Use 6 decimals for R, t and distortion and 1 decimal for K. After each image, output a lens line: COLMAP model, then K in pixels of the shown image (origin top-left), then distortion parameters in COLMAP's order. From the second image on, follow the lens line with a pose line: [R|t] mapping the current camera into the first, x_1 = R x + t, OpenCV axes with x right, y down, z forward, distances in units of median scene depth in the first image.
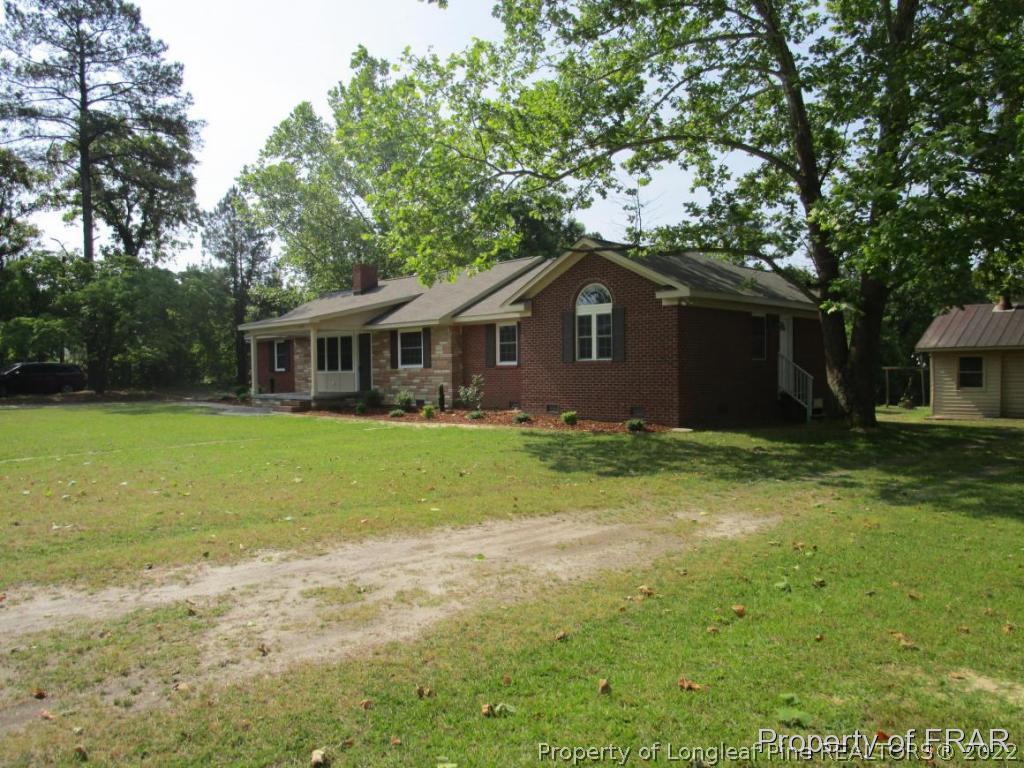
lens RADIAL K [[755.1, 0, 512.3], [0, 755.1, 396.5], [0, 0, 1]] dist [-0.064410, 0.000492]
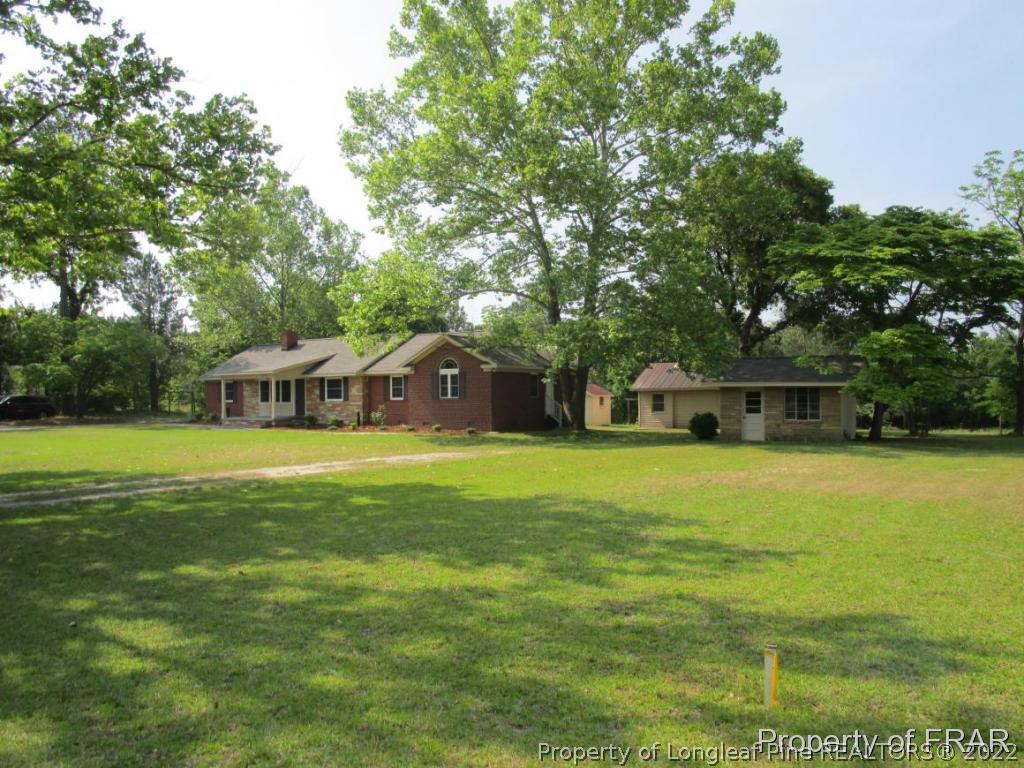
lens RADIAL K [[729.8, 0, 510.4], [0, 729.8, 399.3], [0, 0, 1]] dist [-0.030793, 0.004786]
pose [[0.974764, -0.000361, 0.223236, -0.119726], [0.007330, 0.999511, -0.030390, 0.009979], [-0.223116, 0.031259, 0.974291, -0.655987]]
